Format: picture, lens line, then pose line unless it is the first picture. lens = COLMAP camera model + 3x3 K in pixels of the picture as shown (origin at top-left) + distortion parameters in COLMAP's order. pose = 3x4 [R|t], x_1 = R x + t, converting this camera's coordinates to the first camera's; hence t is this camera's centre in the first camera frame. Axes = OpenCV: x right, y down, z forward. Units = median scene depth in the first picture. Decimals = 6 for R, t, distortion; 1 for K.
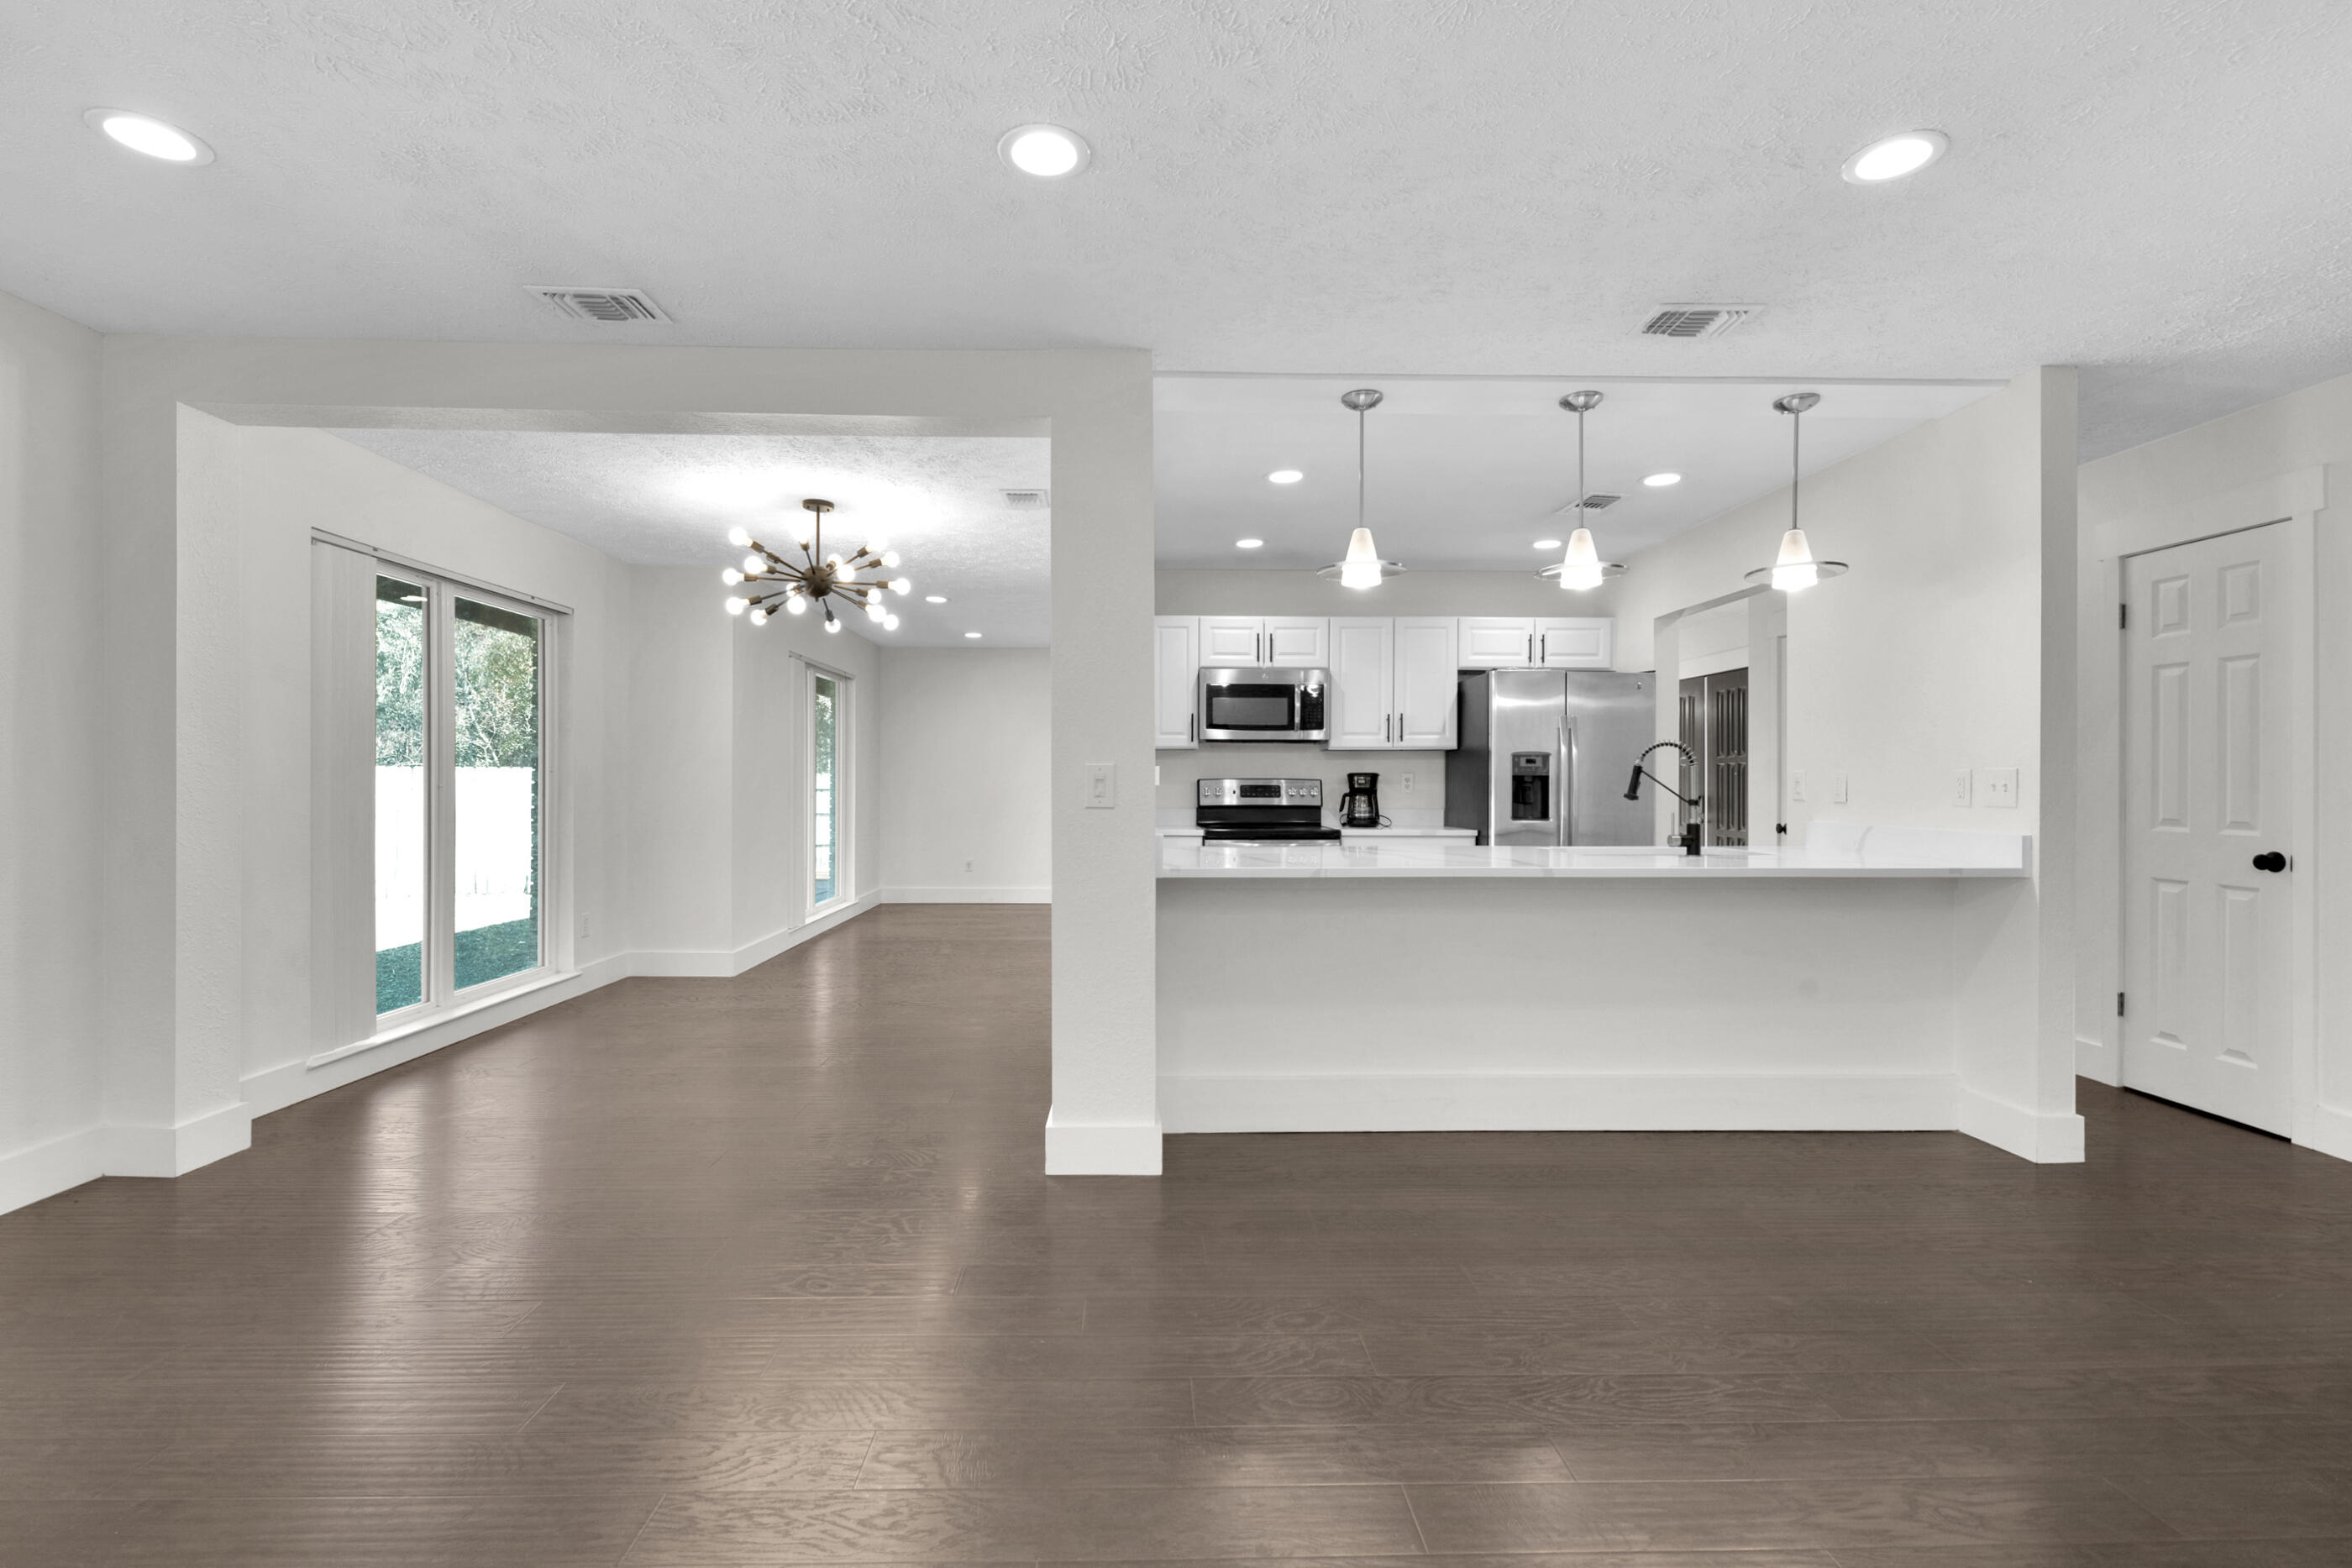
lens RADIAL K [[1029.2, 0, 1138.6], [0, 1029.2, 789.5], [0, 0, 1]] dist [0.000662, -0.000102]
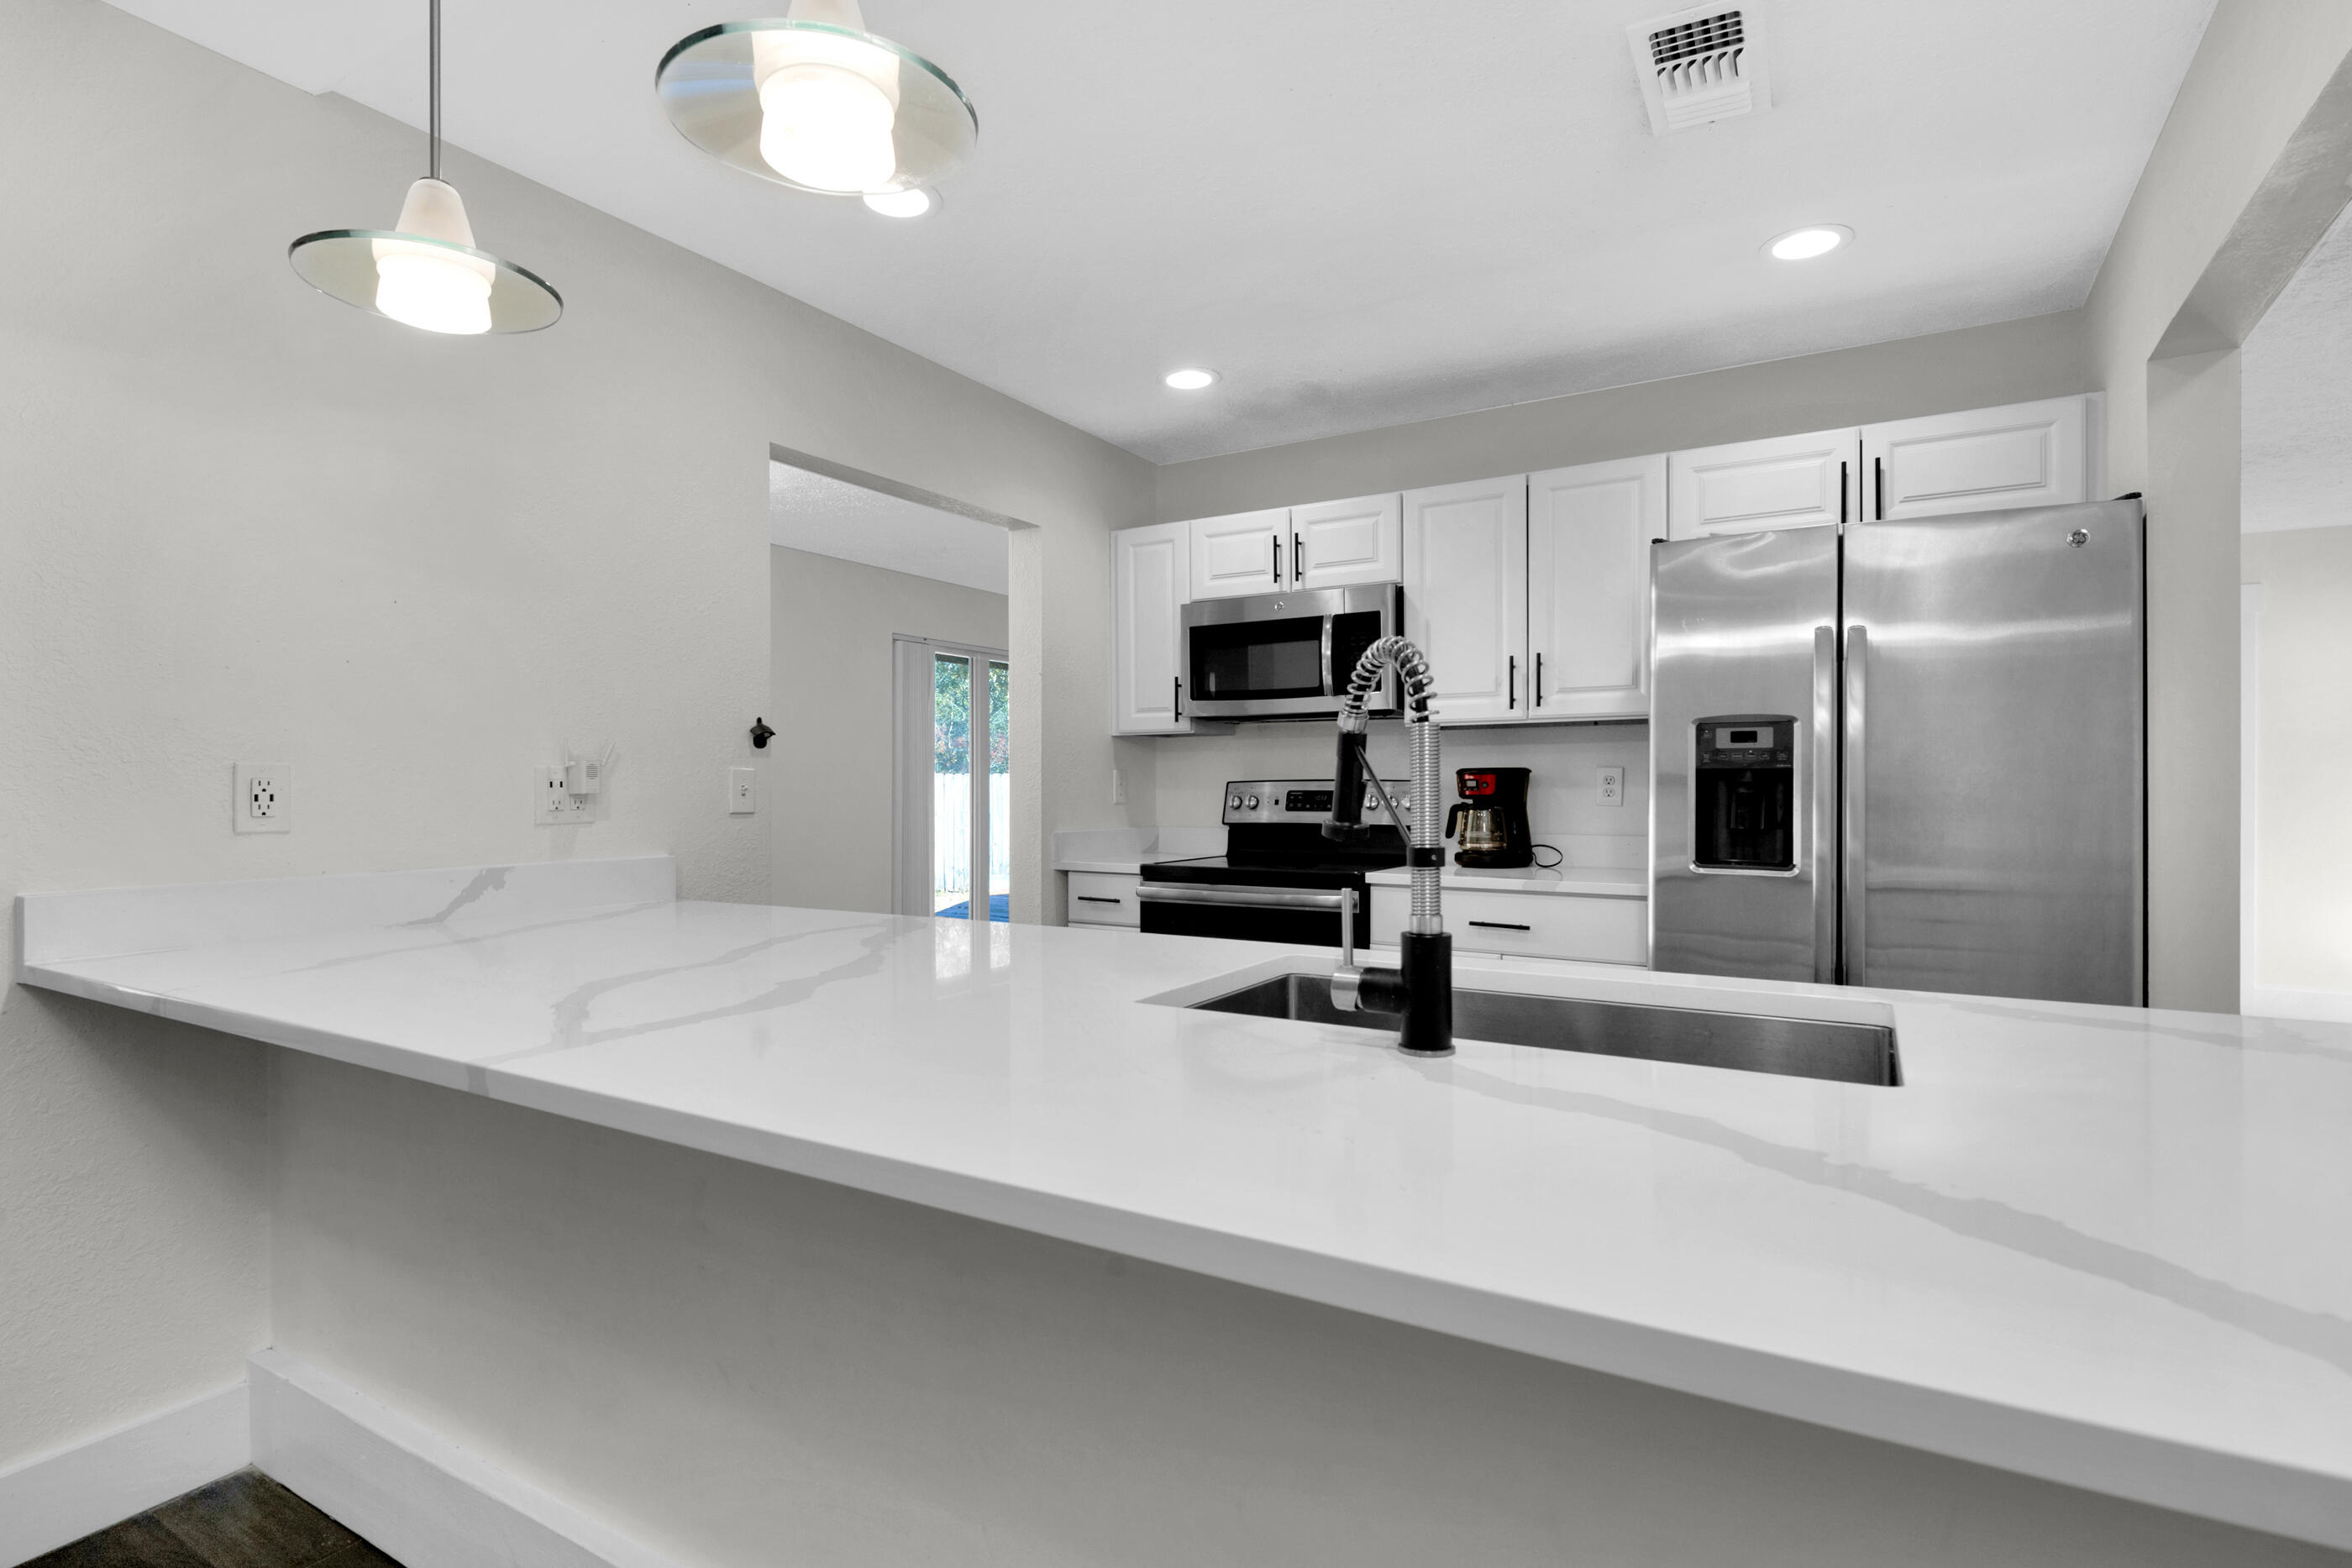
lens RADIAL K [[1045.5, 0, 1184.3], [0, 1045.5, 782.6], [0, 0, 1]] dist [0.000288, -0.000290]
pose [[0.835370, -0.005650, -0.549659, 0.423935], [0.000325, 0.999952, -0.009785, -0.003060], [0.549688, 0.007995, 0.835332, 0.486244]]
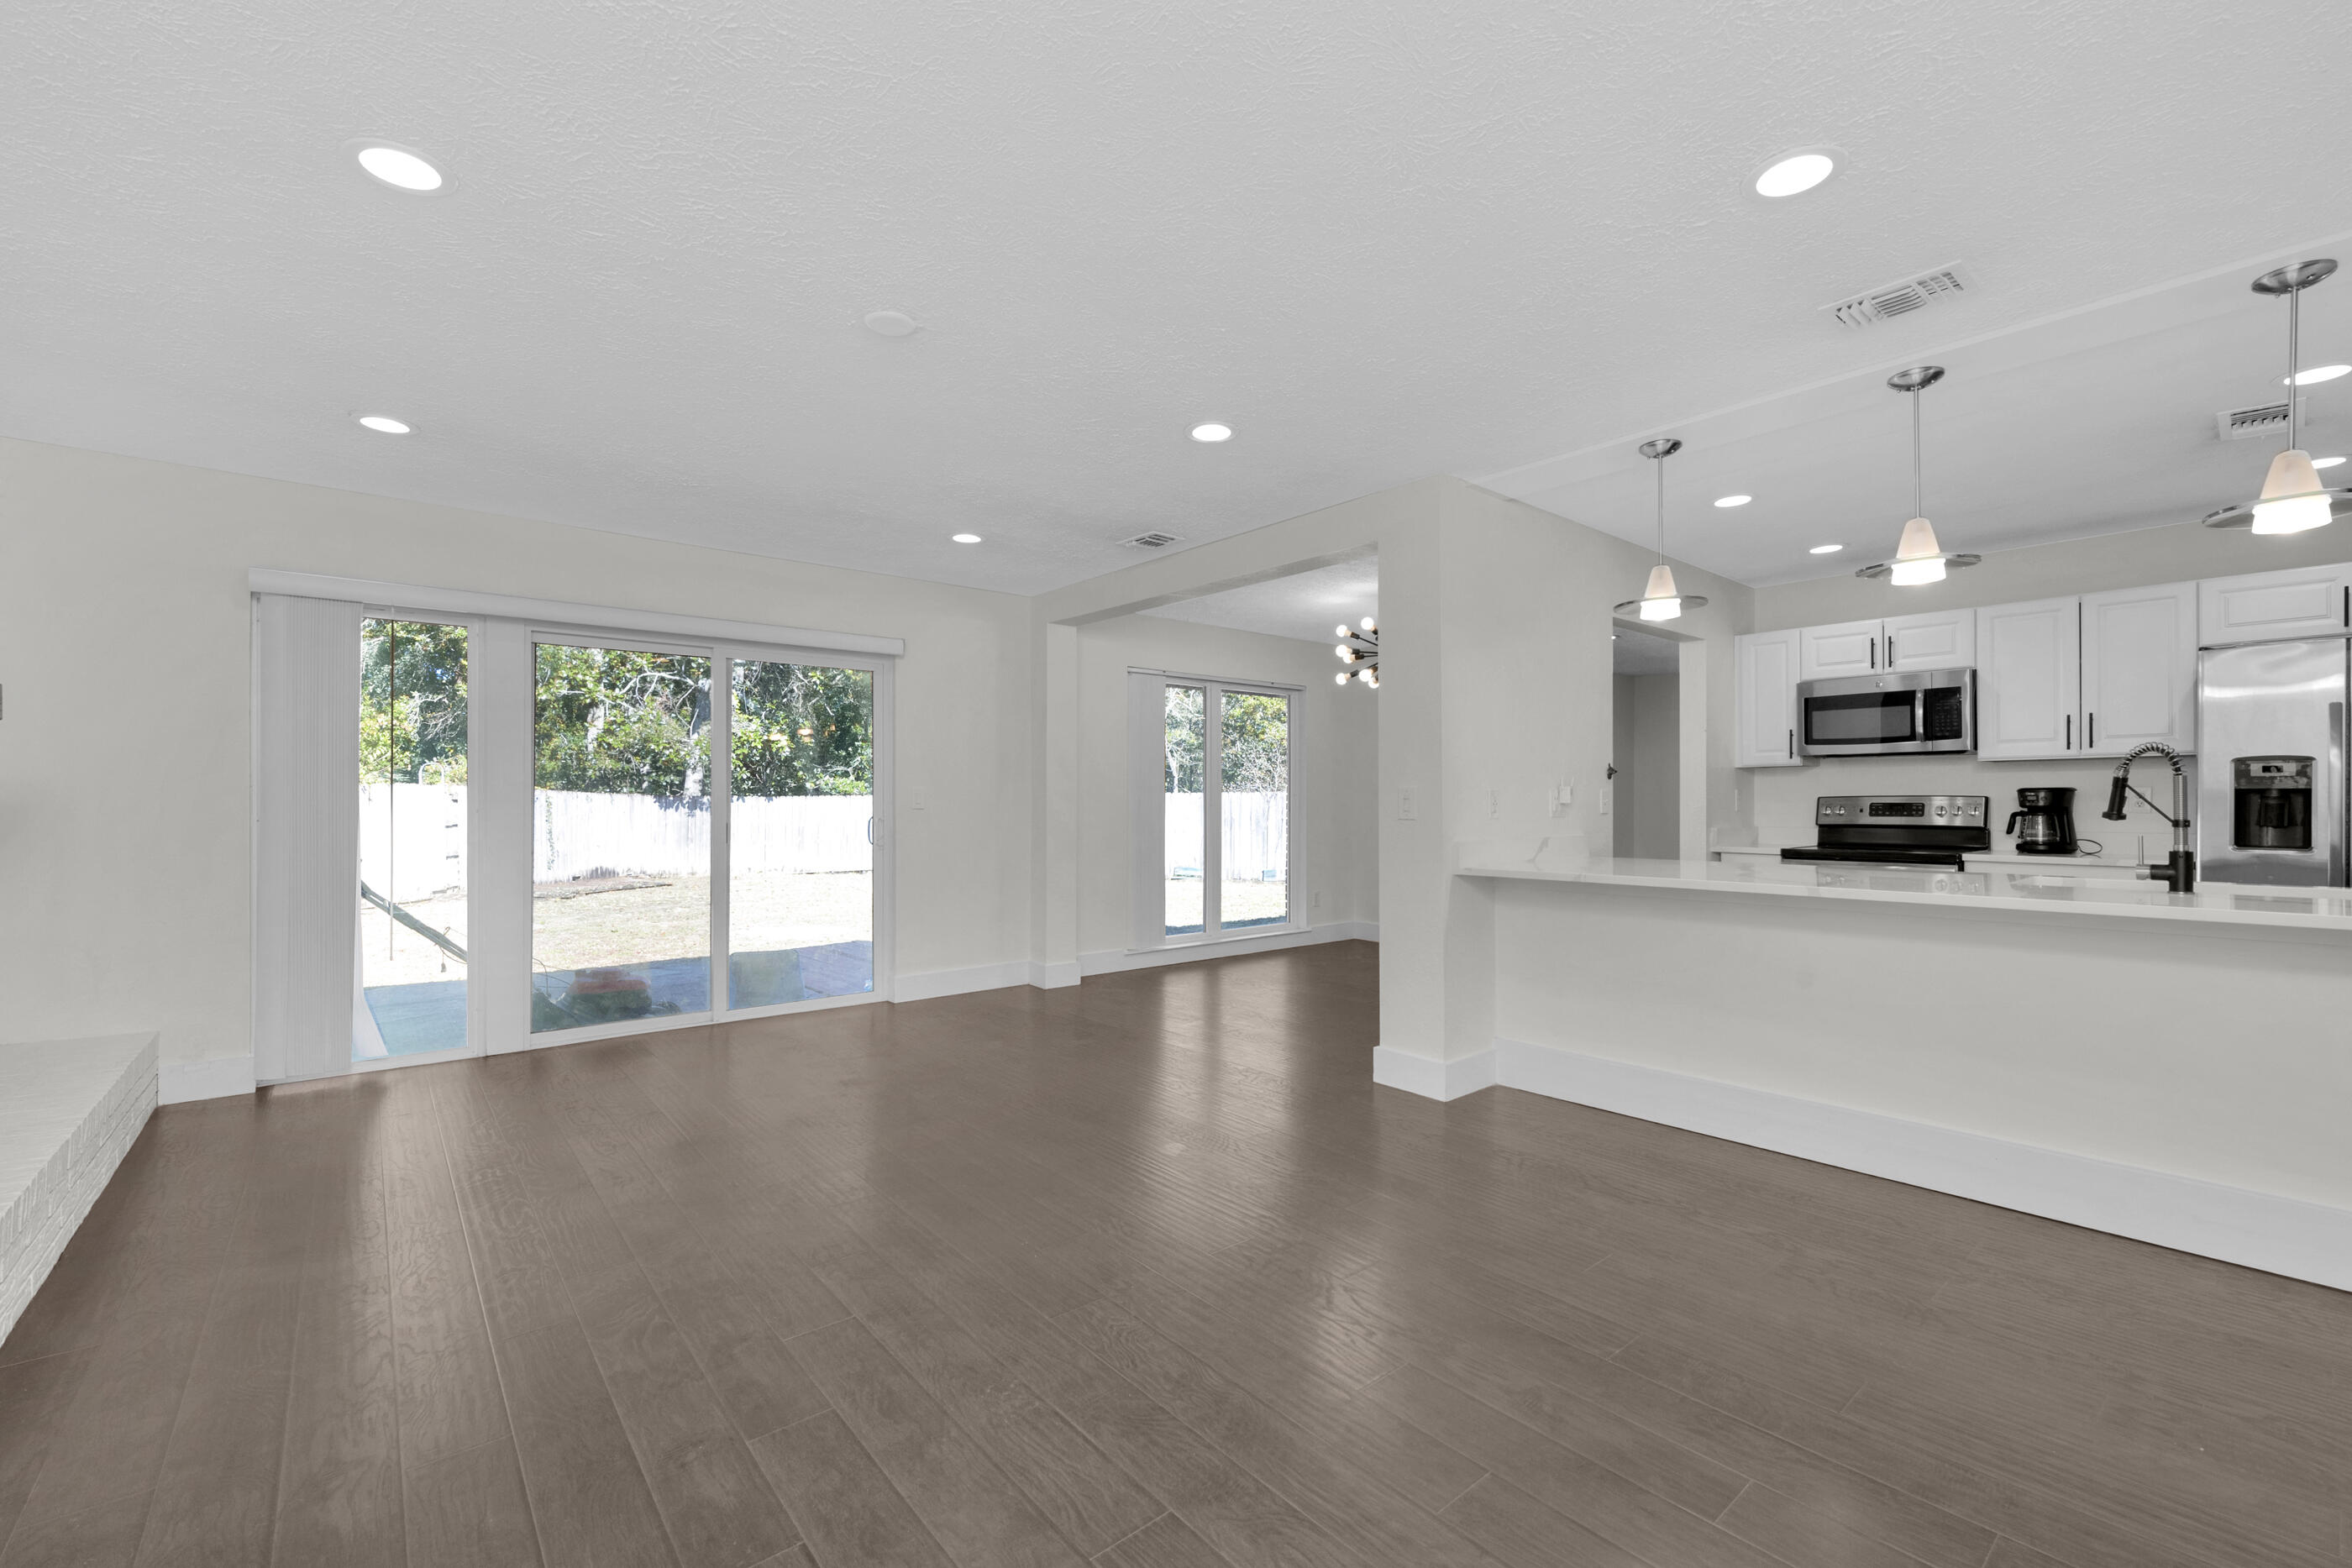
lens RADIAL K [[969.6, 0, 1216.4], [0, 969.6, 794.7], [0, 0, 1]] dist [-0.002087, -0.000400]
pose [[0.649244, -0.008194, -0.760536, 0.412825], [-0.001522, 0.999926, -0.012072, 0.000078], [0.760579, 0.008995, 0.649183, -0.012936]]
